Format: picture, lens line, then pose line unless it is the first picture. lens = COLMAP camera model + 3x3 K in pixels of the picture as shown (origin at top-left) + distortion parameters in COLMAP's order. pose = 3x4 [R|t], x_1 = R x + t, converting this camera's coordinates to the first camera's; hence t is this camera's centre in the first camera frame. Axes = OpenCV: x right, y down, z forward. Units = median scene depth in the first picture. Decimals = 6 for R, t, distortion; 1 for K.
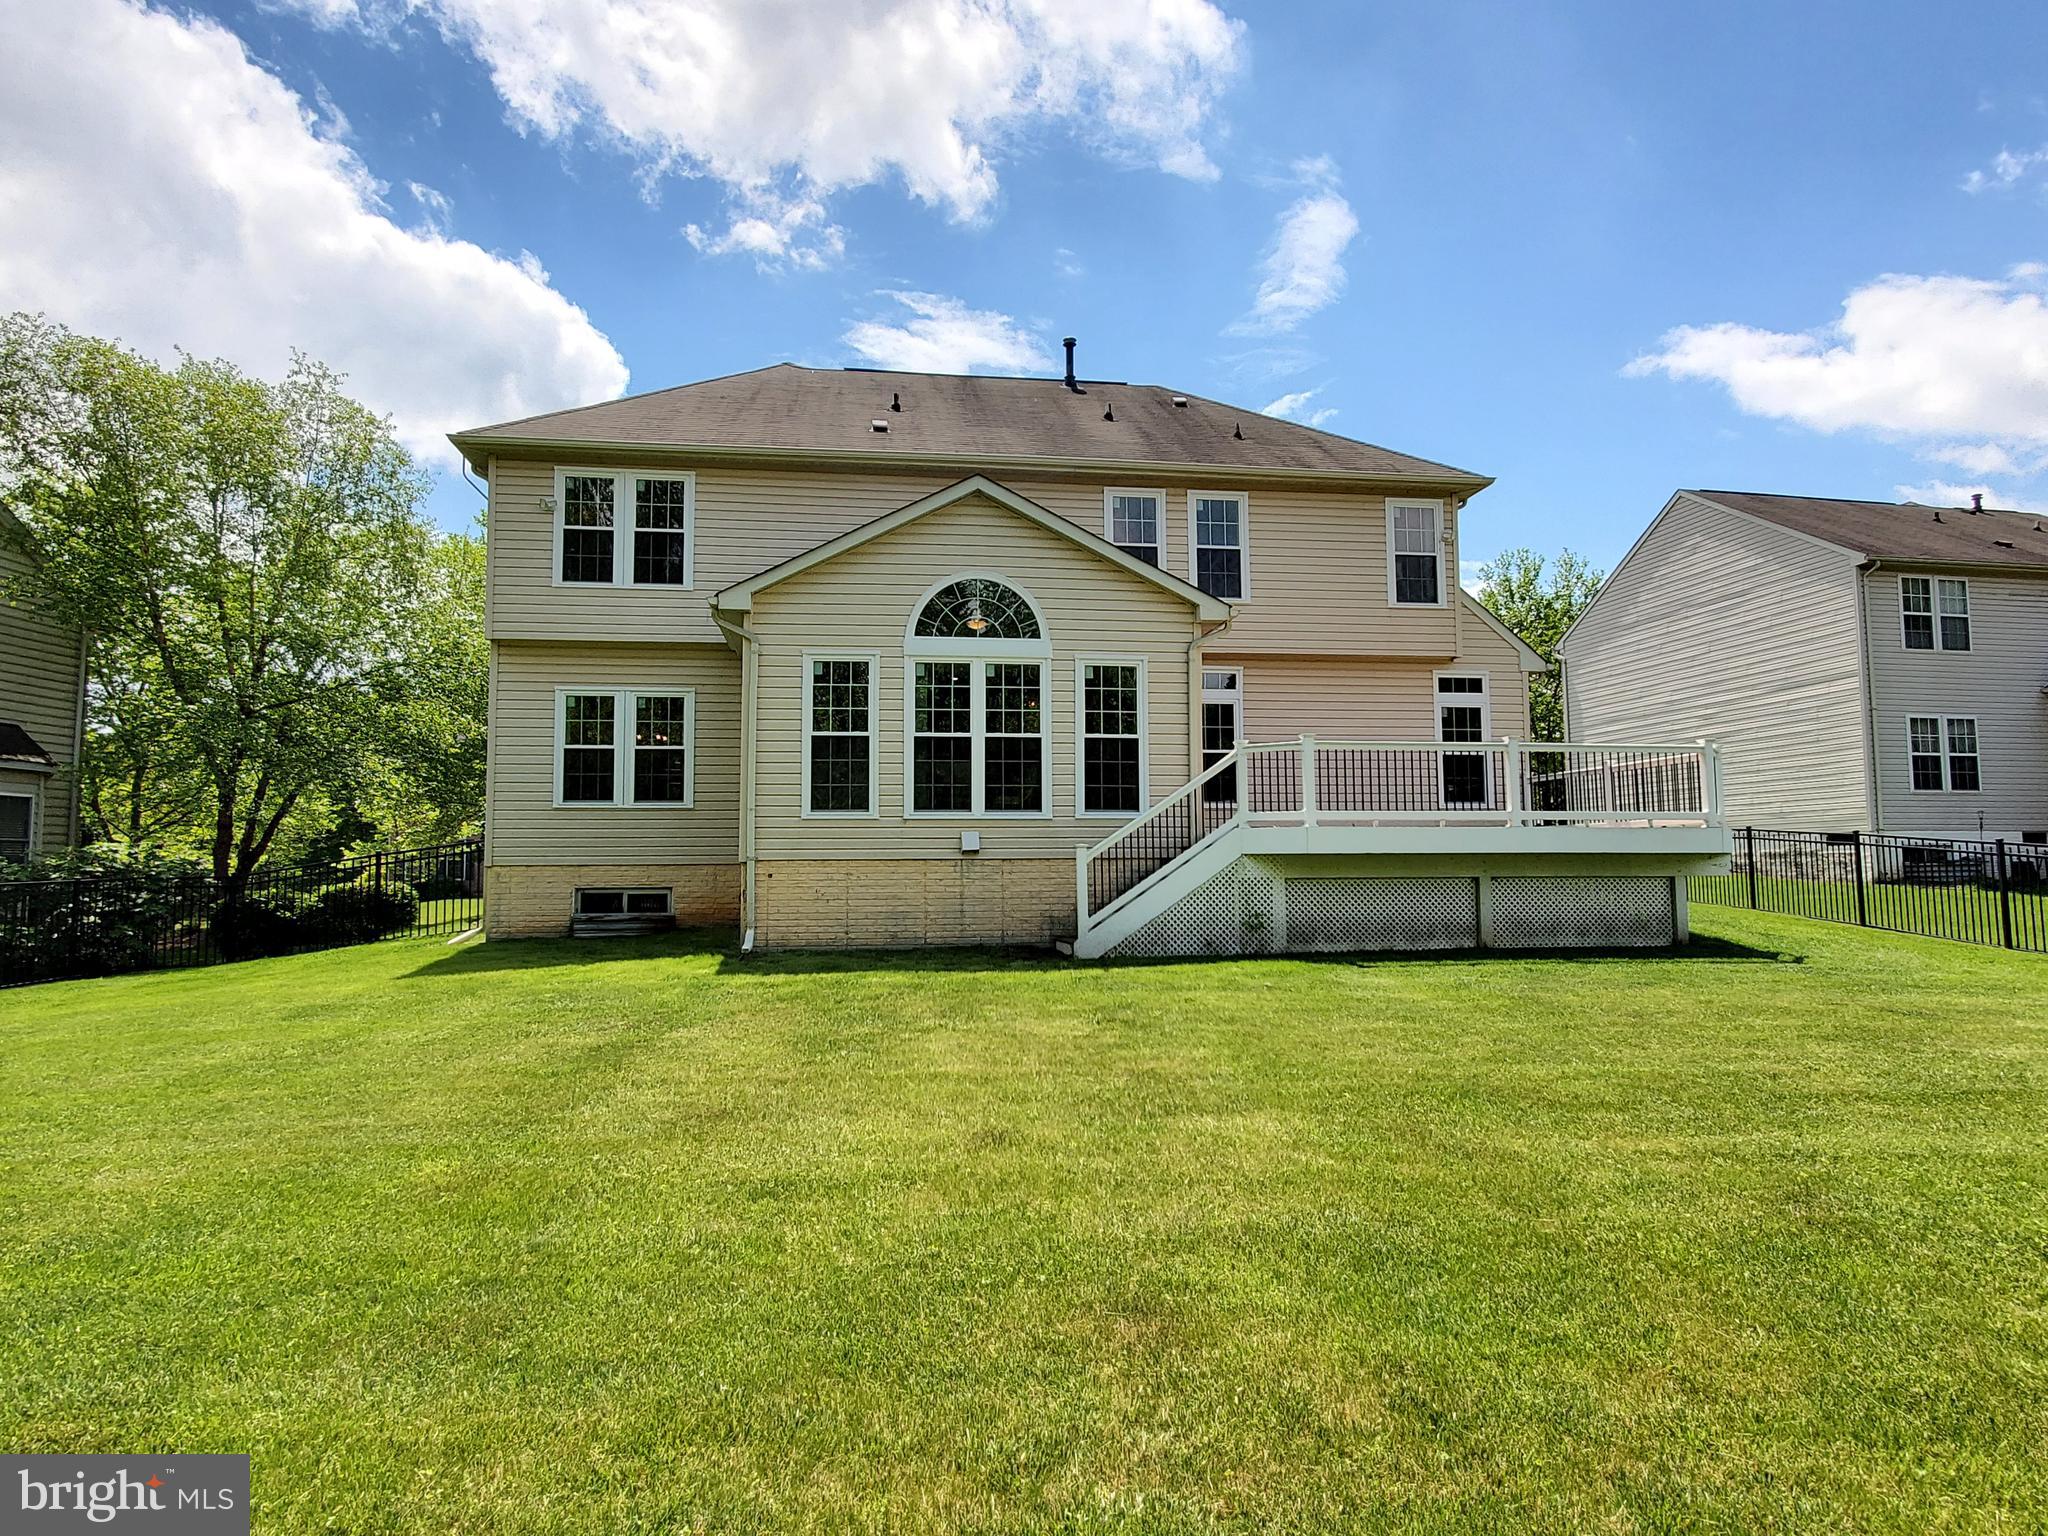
lens RADIAL K [[1201.0, 0, 1024.0], [0, 1201.0, 768.0], [0, 0, 1]] dist [0.003232, -0.052482]
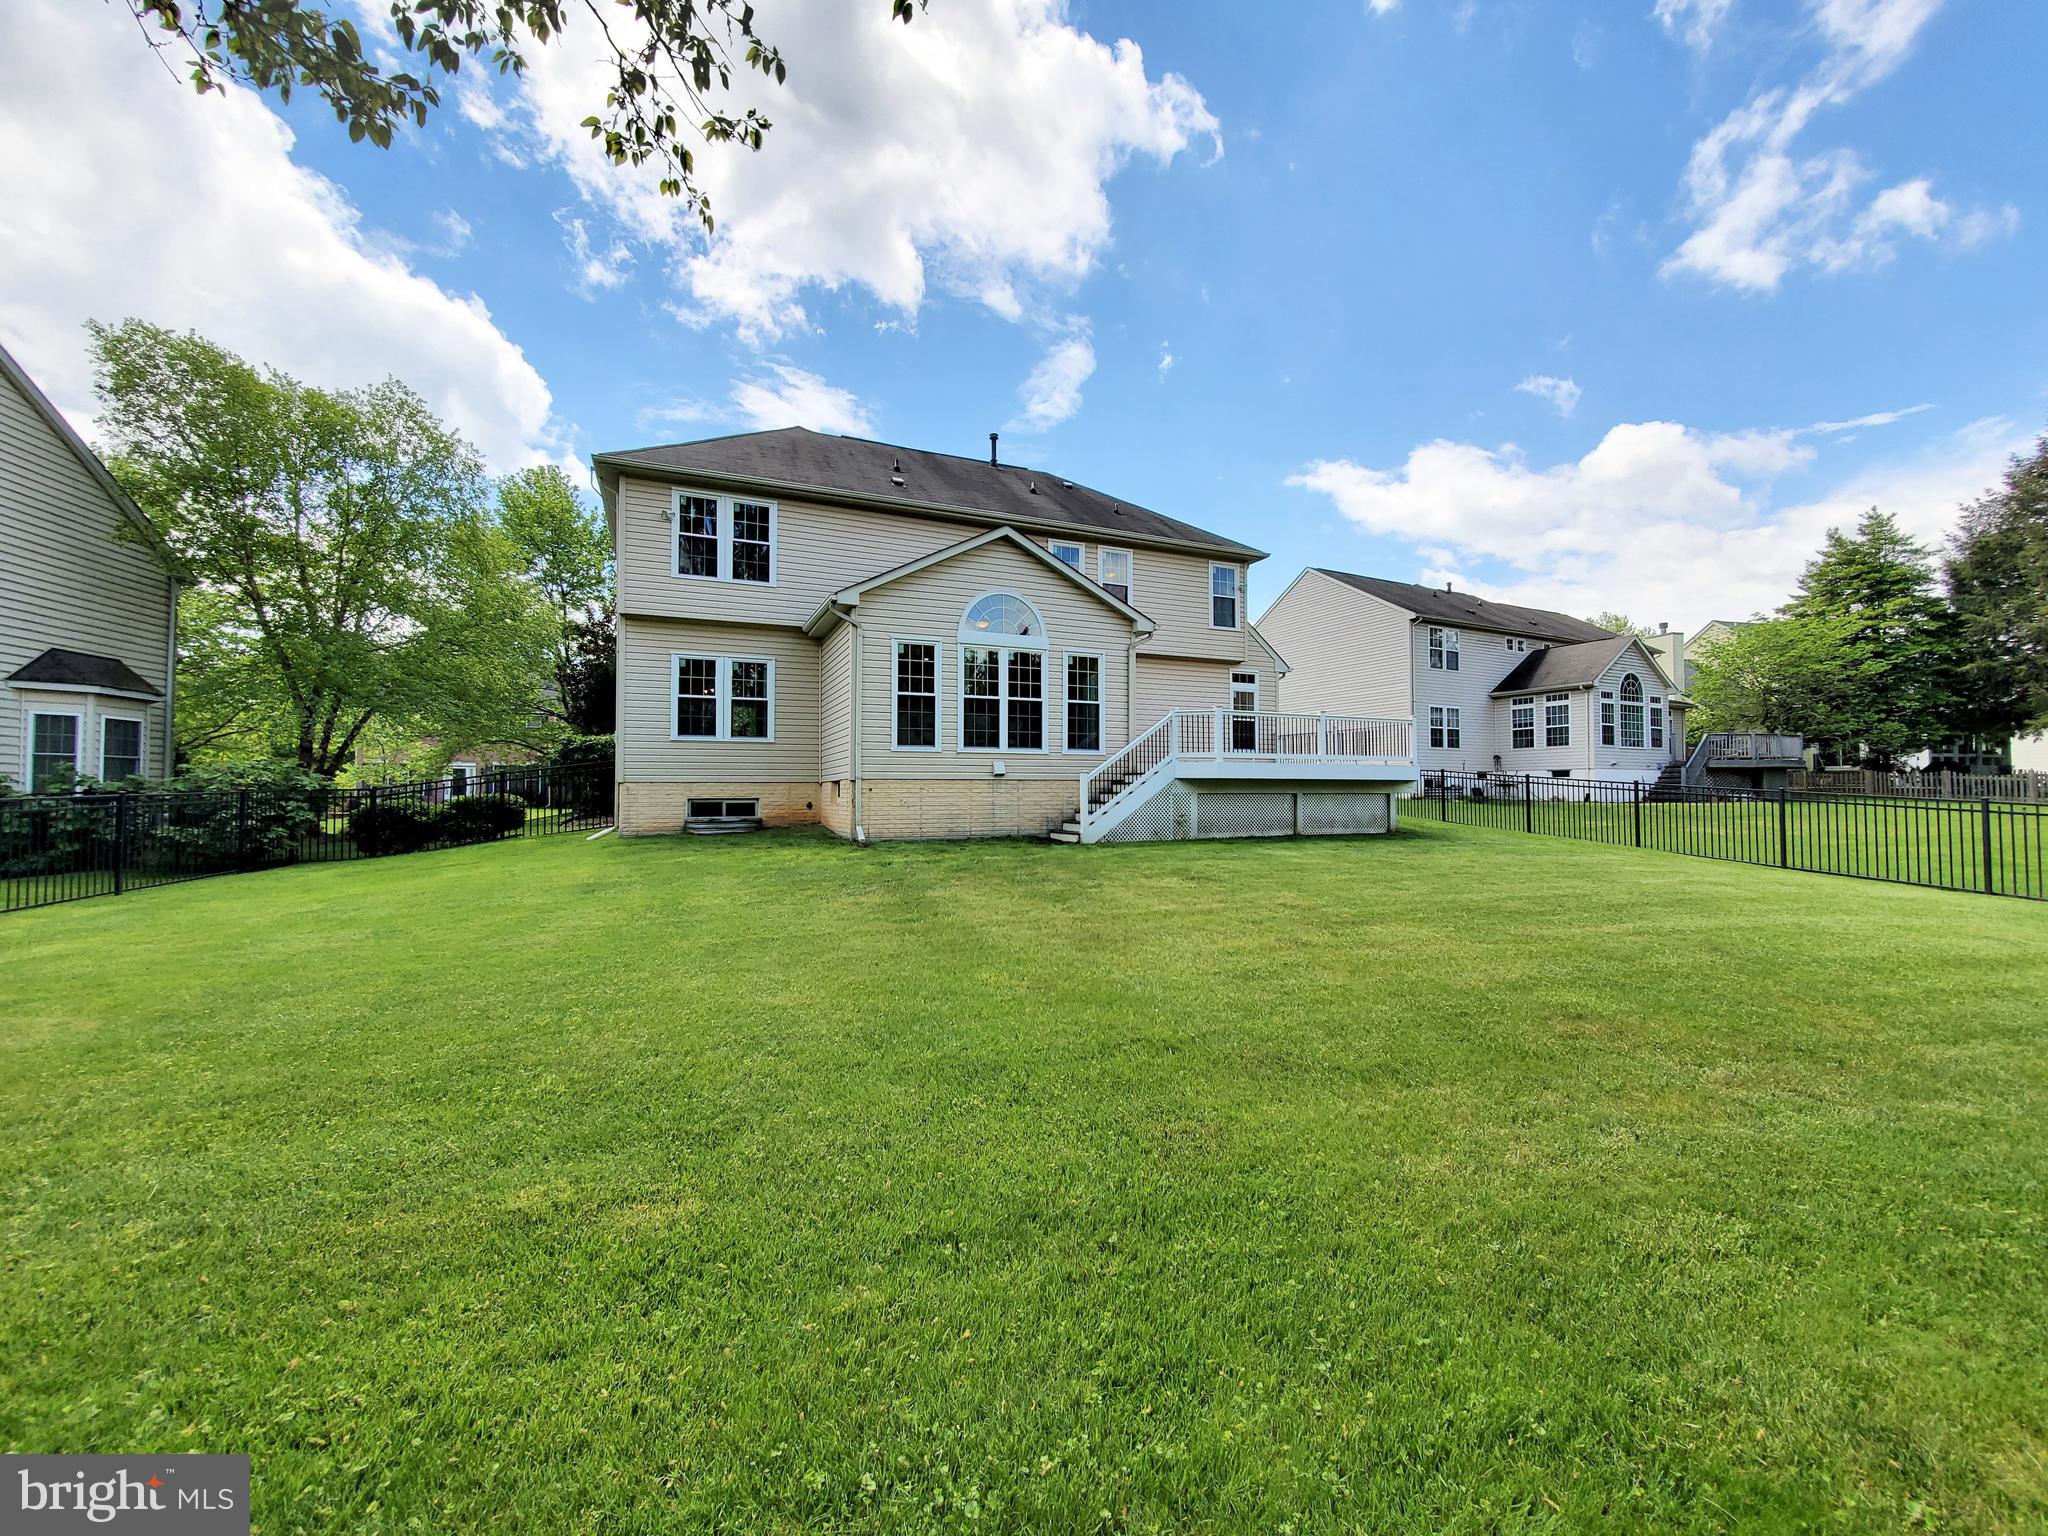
lens RADIAL K [[822.4, 0, 1024.0], [0, 822.4, 768.0], [0, 0, 1]] dist [0.001096, 0.000218]
pose [[0.965332, 0.013120, 0.260696, -0.257283], [-0.027421, 0.998307, 0.051293, 0.006034], [-0.259582, -0.056663, 0.964057, -0.011609]]
